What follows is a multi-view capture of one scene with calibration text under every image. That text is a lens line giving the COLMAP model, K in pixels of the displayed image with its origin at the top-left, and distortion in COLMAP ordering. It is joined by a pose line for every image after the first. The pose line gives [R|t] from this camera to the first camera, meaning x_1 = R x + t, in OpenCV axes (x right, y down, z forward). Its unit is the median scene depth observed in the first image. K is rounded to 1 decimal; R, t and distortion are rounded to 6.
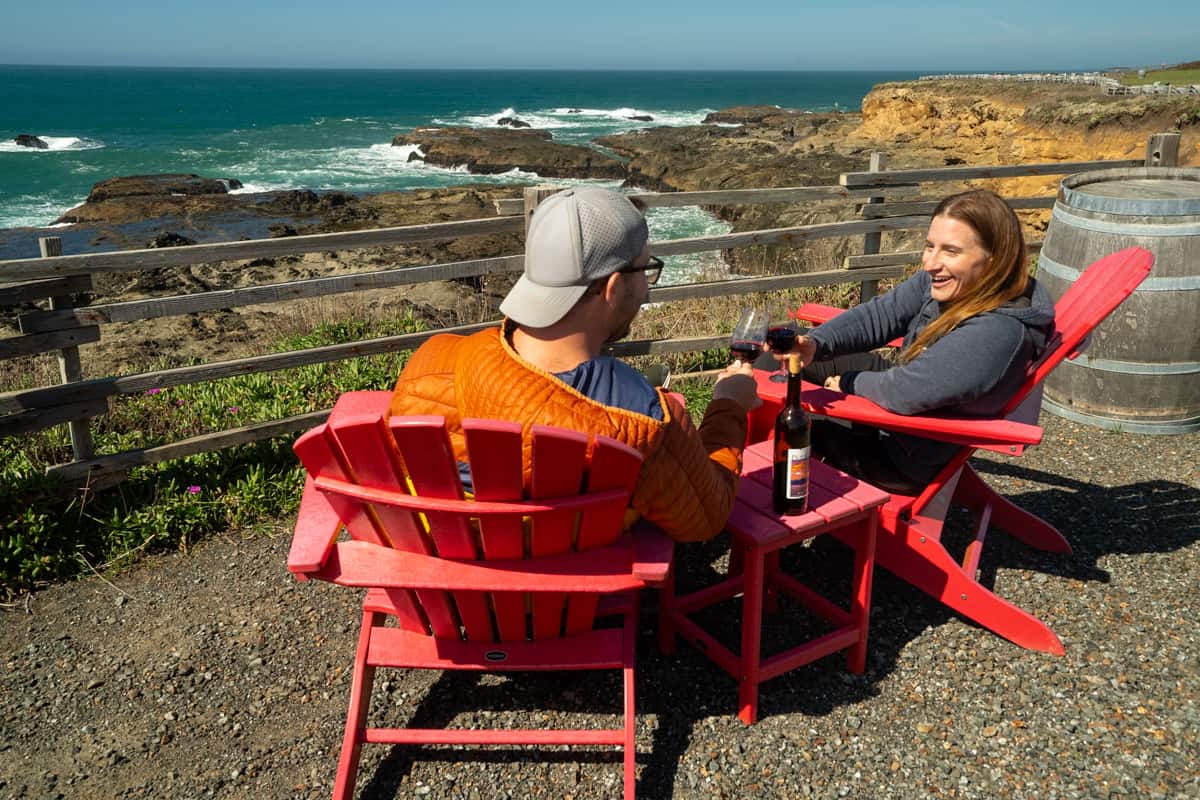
lens RADIAL K [[1342.2, 0, 600.0], [0, 1342.2, 400.0], [0, 0, 1]] dist [0.042664, 0.056353]
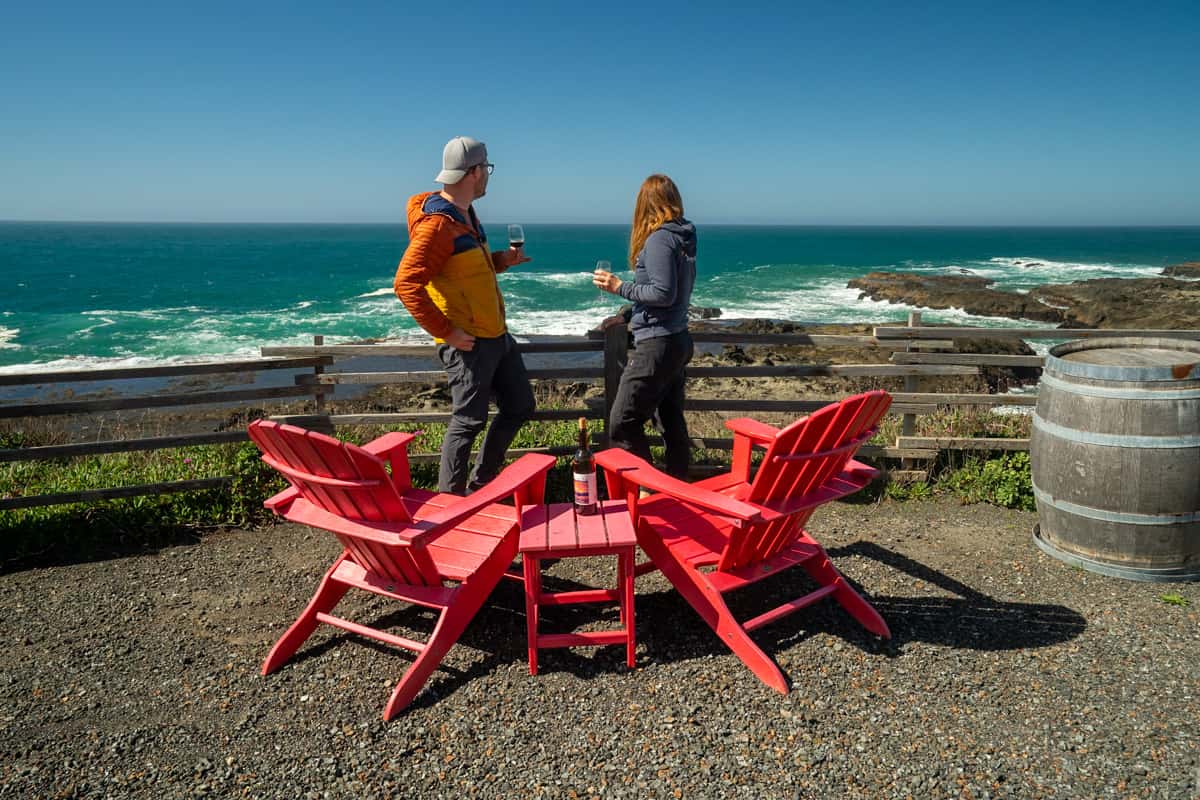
lens RADIAL K [[1342.2, 0, 600.0], [0, 1342.2, 400.0], [0, 0, 1]] dist [0.042664, 0.056353]
pose [[0.782801, 0.090534, -0.615651, 0.730514], [-0.145987, 0.988467, -0.040264, -0.011112], [0.604905, 0.121396, 0.786990, -0.135027]]
